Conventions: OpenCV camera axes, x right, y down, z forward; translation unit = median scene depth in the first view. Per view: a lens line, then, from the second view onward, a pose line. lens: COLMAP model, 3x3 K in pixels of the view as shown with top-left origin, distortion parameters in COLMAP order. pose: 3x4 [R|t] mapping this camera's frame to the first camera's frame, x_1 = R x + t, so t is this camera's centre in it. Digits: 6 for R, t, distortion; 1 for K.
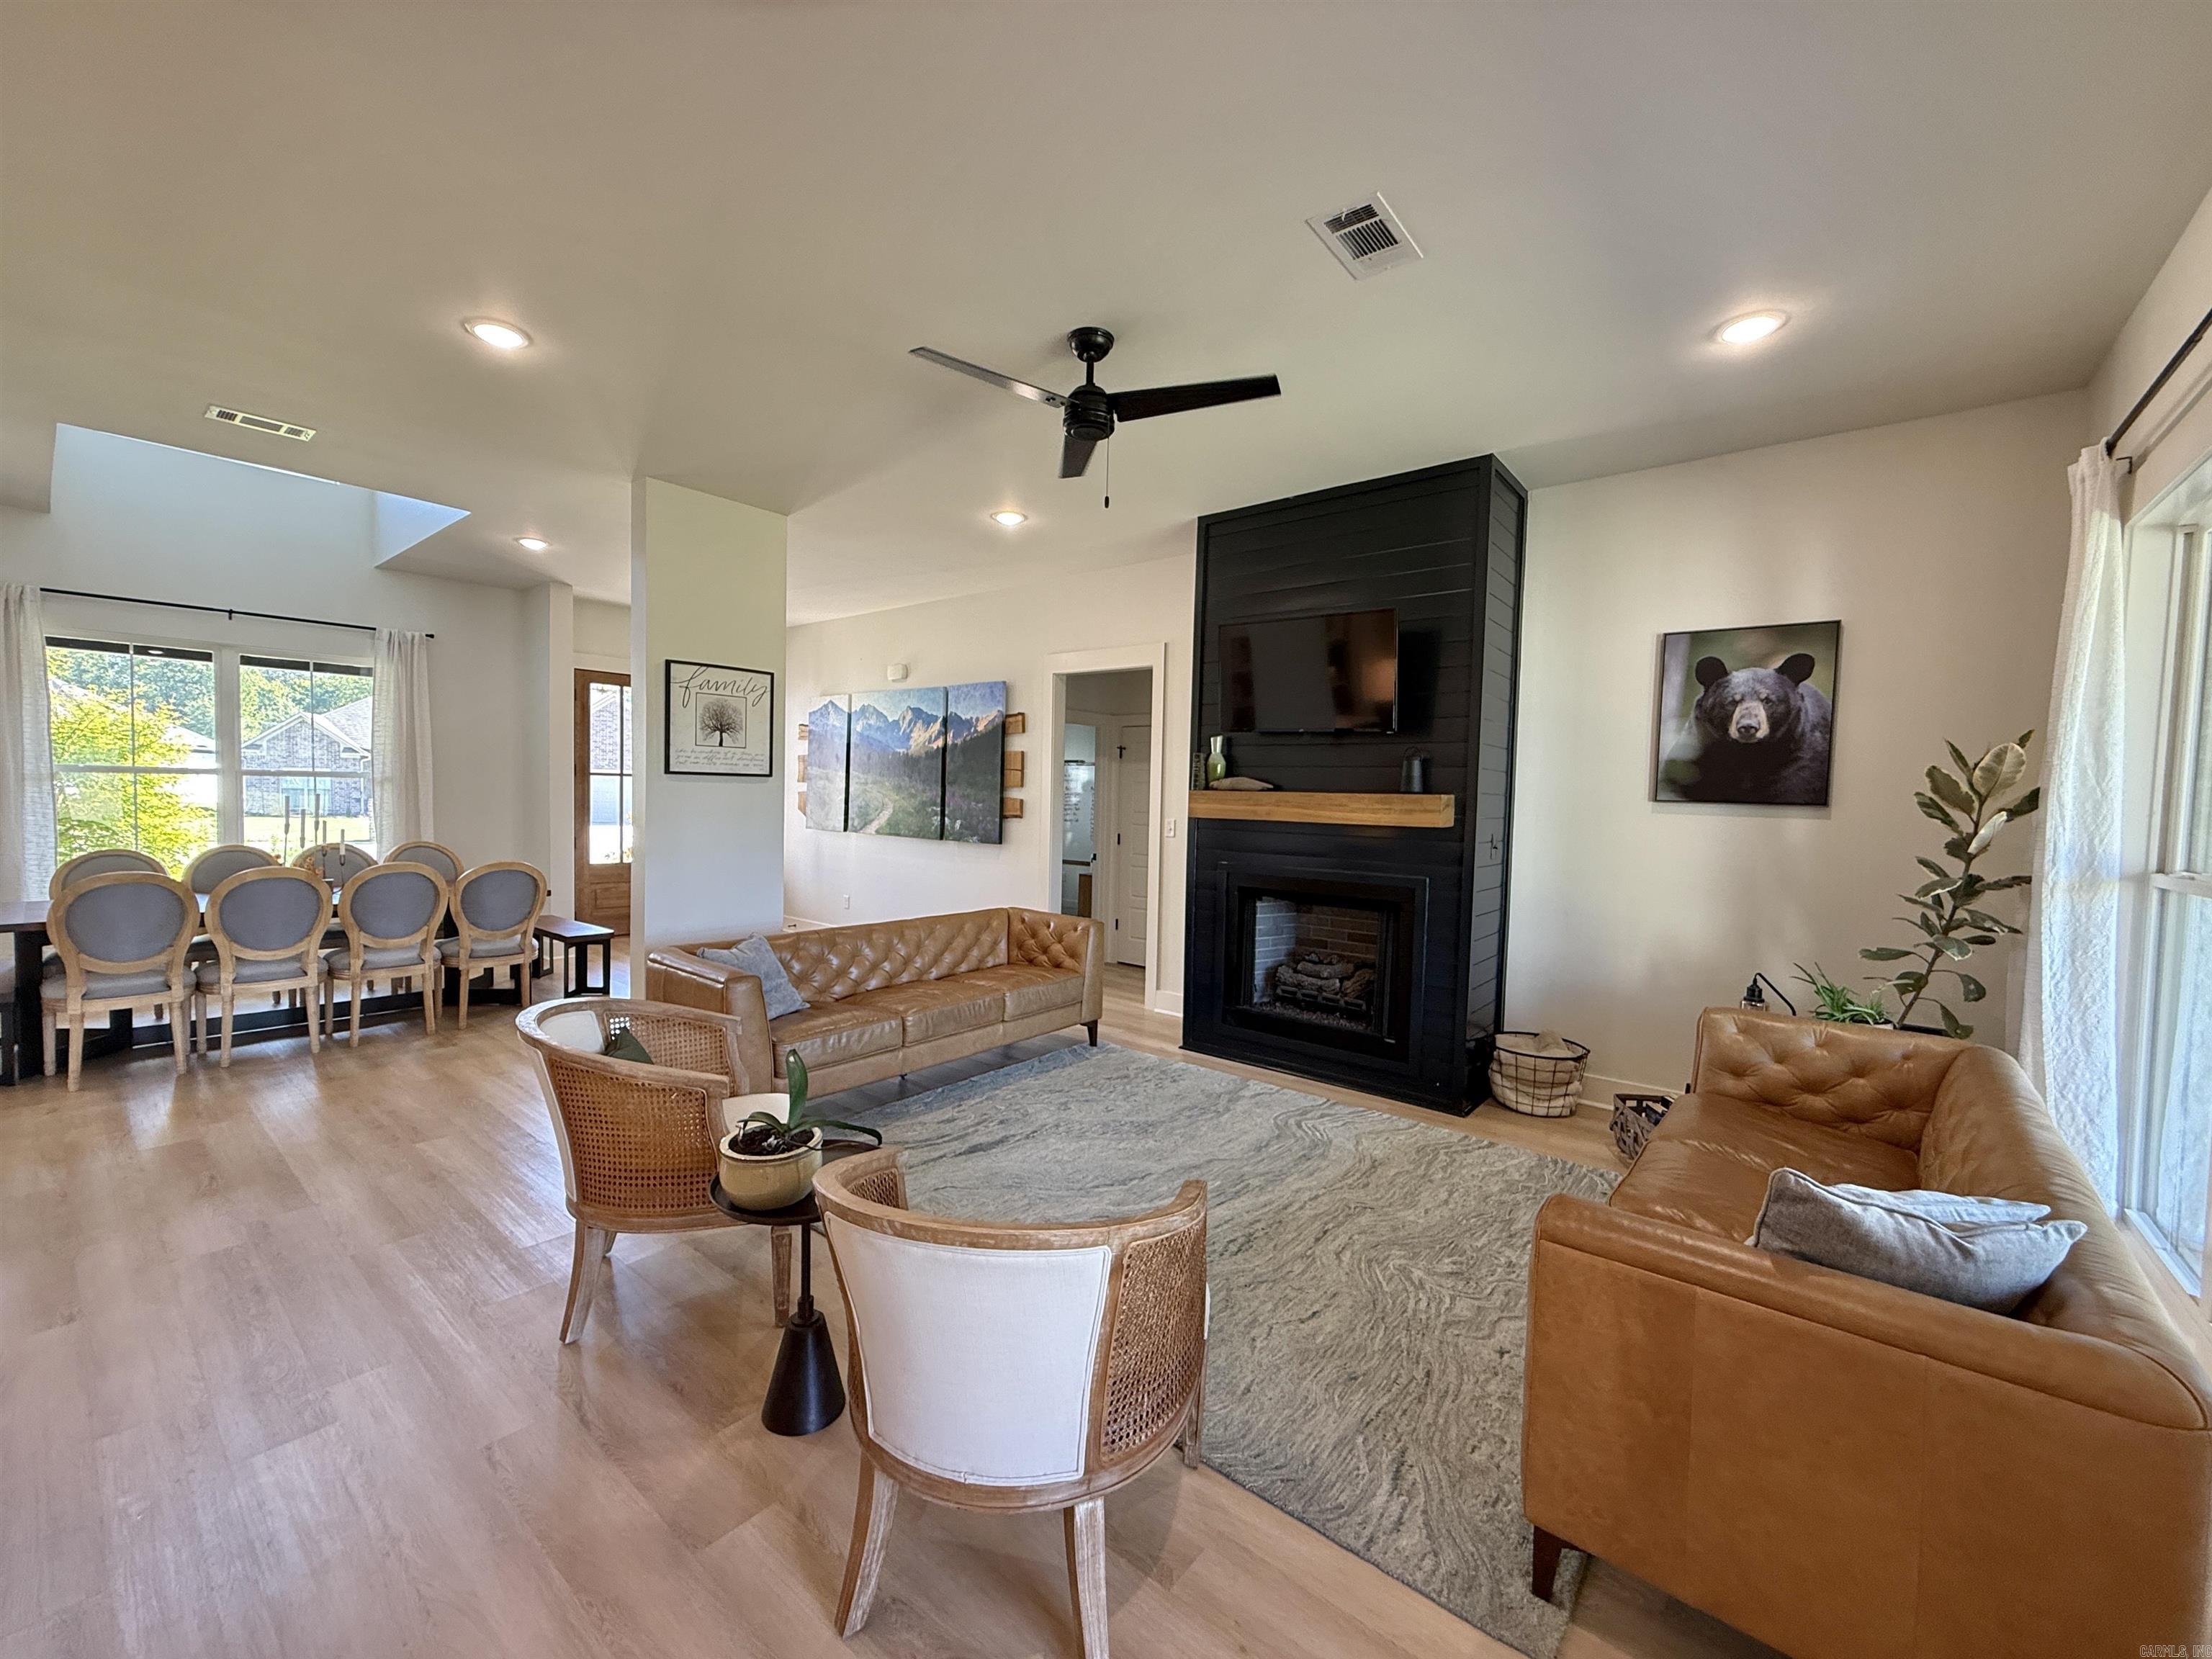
lens RADIAL K [[886.7, 0, 1097.9], [0, 886.7, 830.9], [0, 0, 1]] dist [0.003327, -0.000538]
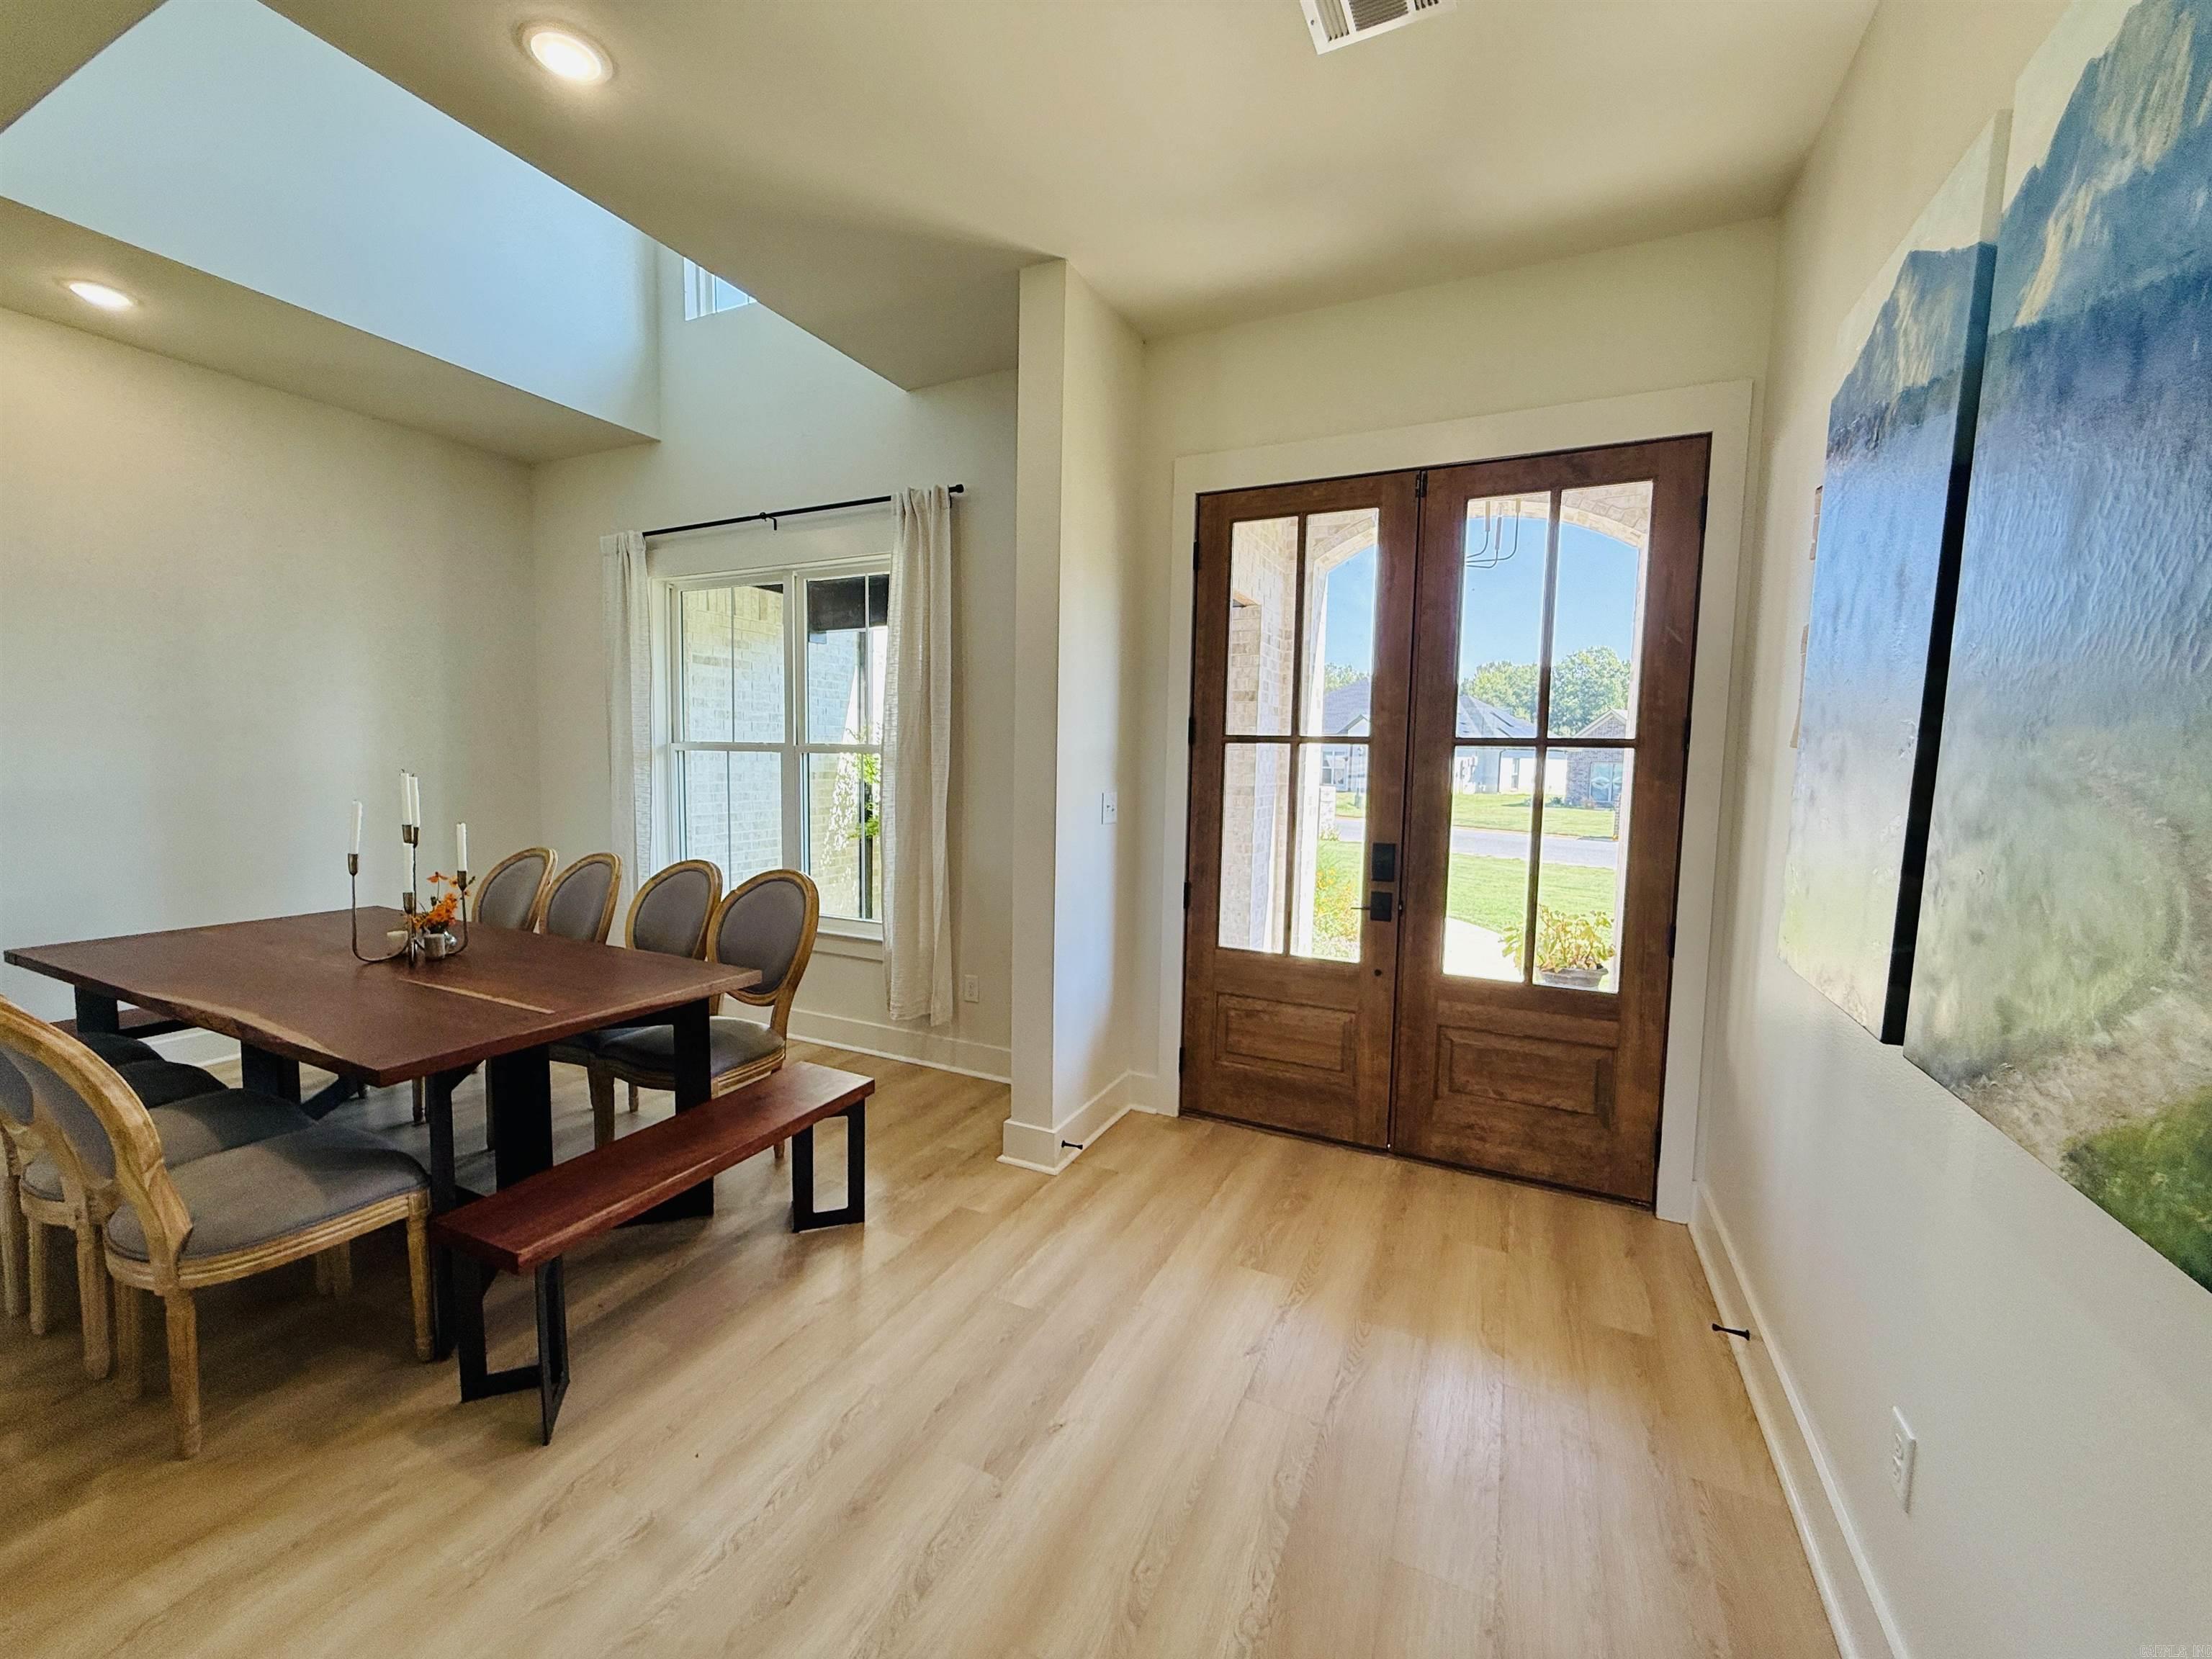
lens RADIAL K [[886.7, 0, 1085.1], [0, 886.7, 834.9], [0, 0, 1]] dist [0.003327, -0.000538]
pose [[0.243519, 0.062874, -0.967856, -0.201516], [-0.051150, 0.997340, 0.051920, -0.043570], [0.968546, 0.036862, 0.246088, 0.982459]]
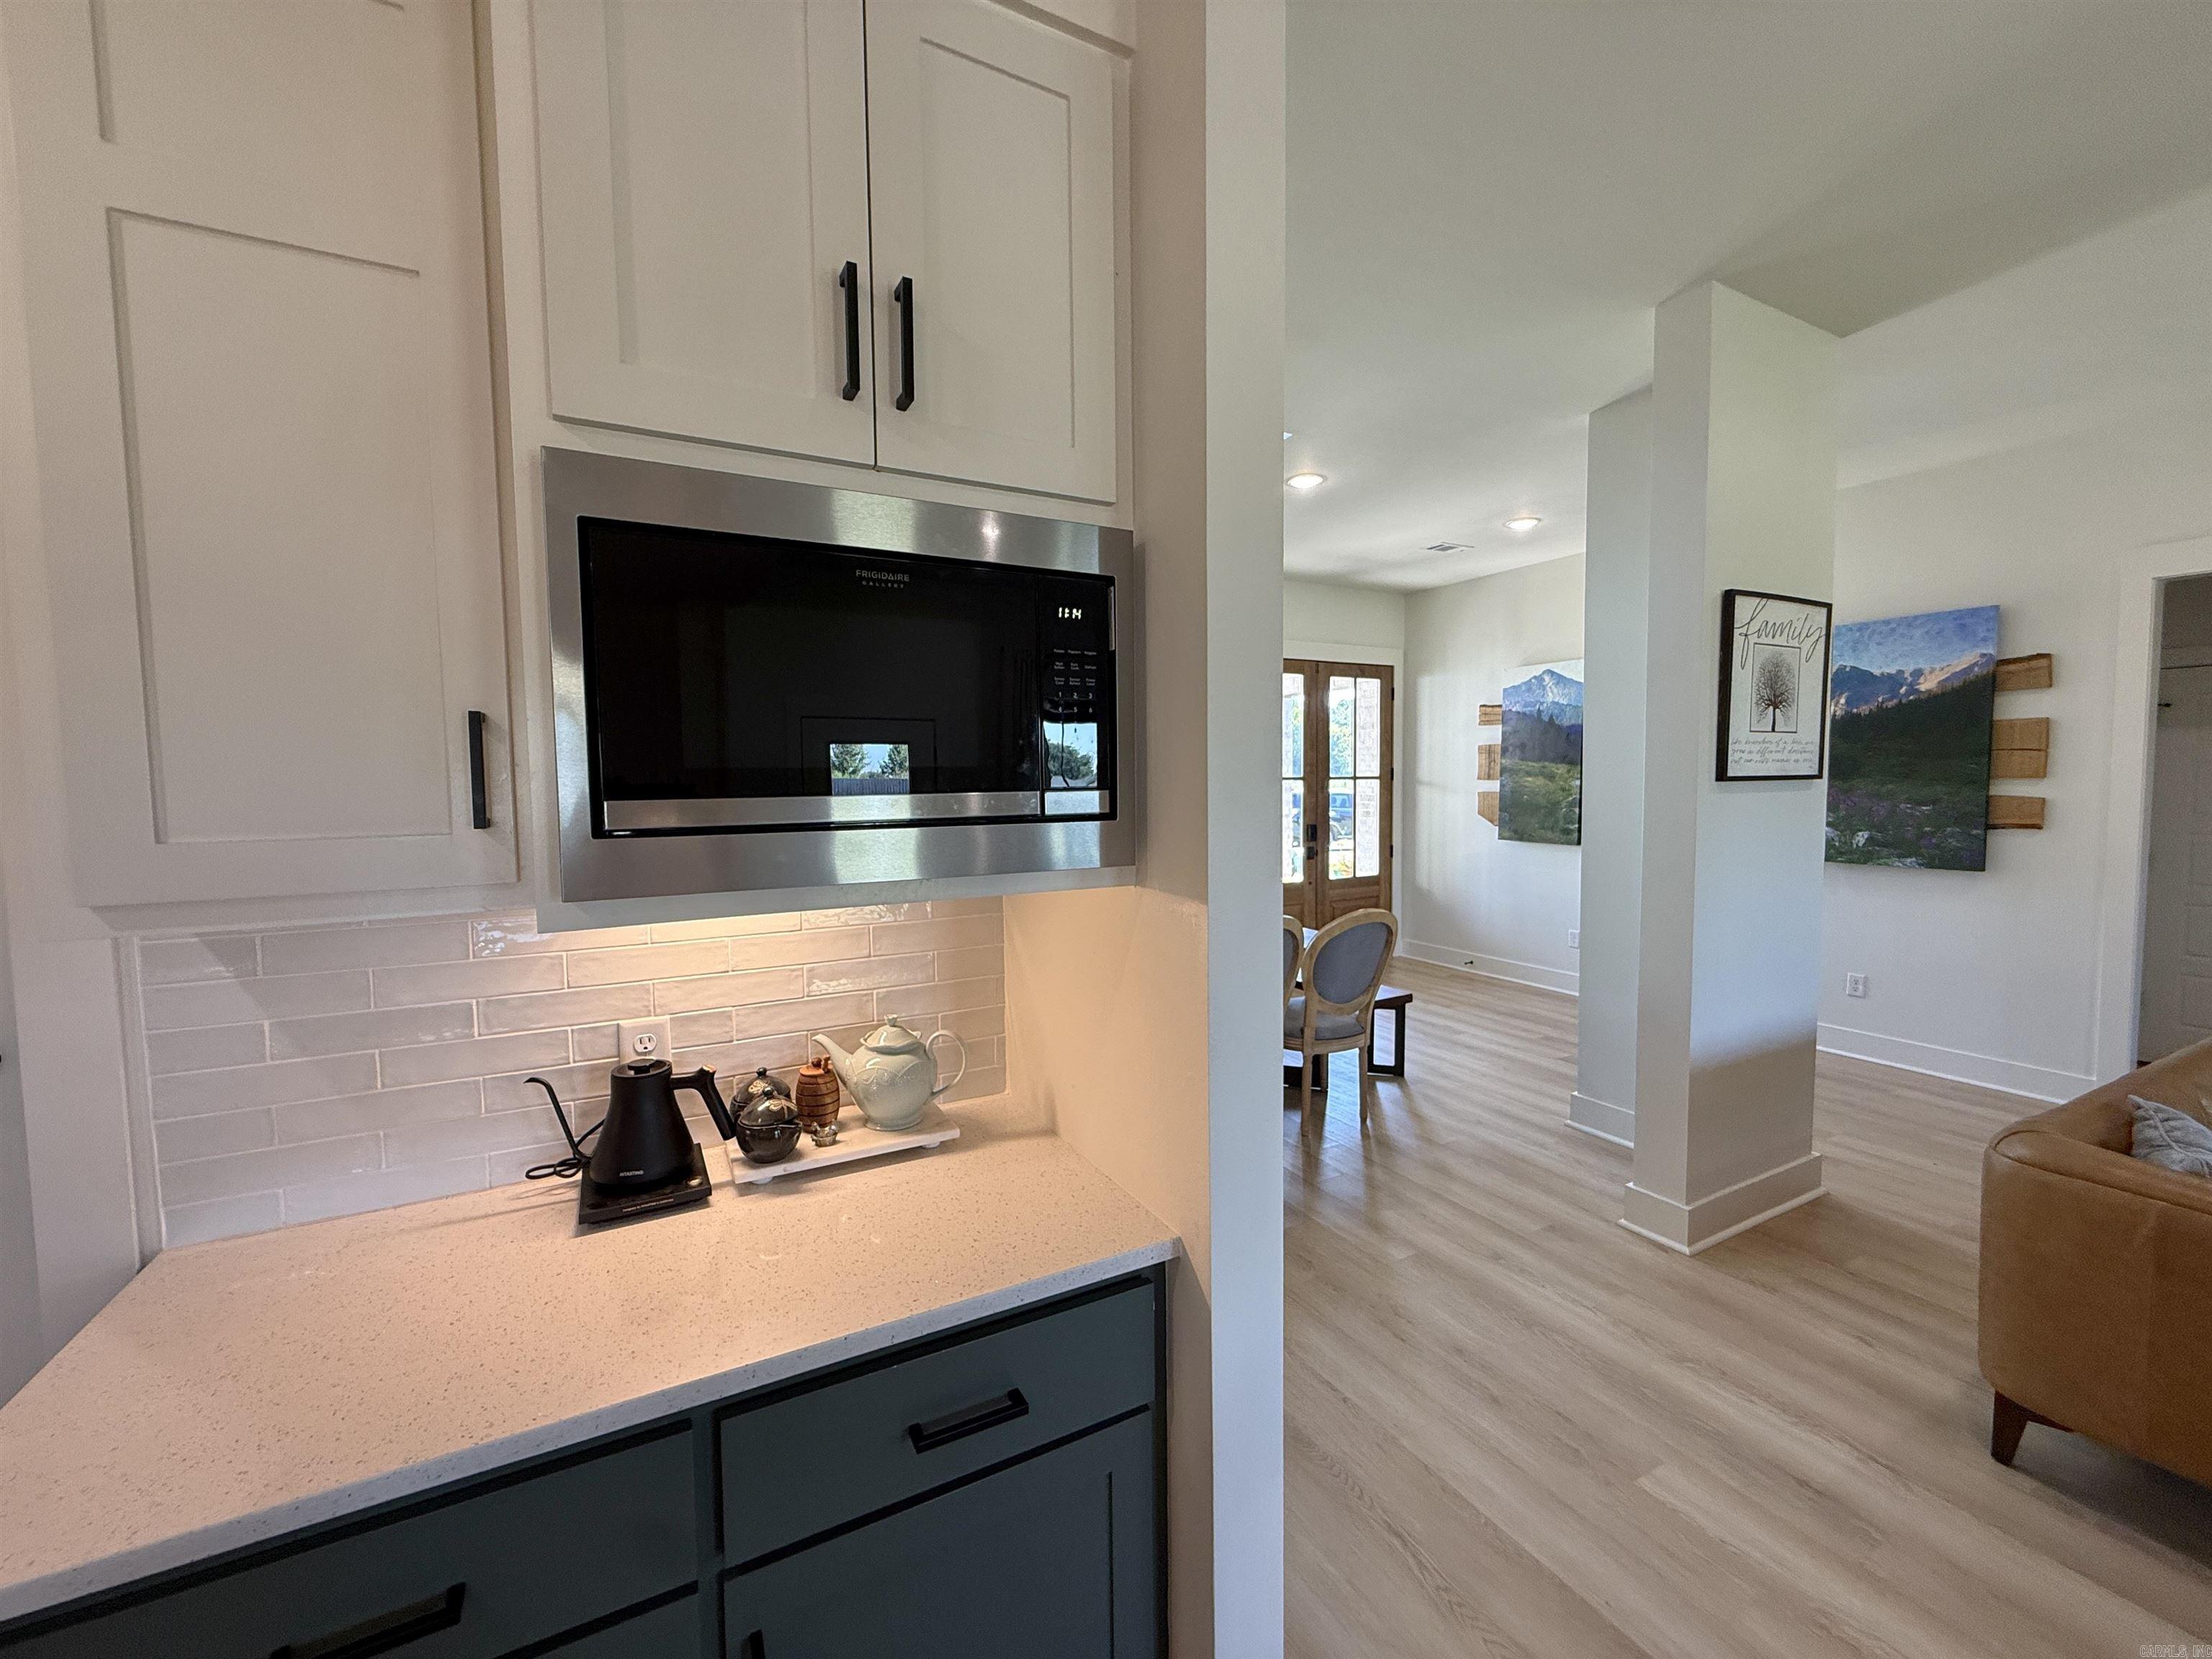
lens RADIAL K [[886.7, 0, 1107.2], [0, 886.7, 842.4], [0, 0, 1]] dist [0.003327, -0.000538]
pose [[0.925592, -0.007134, -0.378455, -0.443493], [0.017253, 0.999578, 0.023356, -0.030176], [0.378129, -0.028148, 0.925325, 0.193471]]
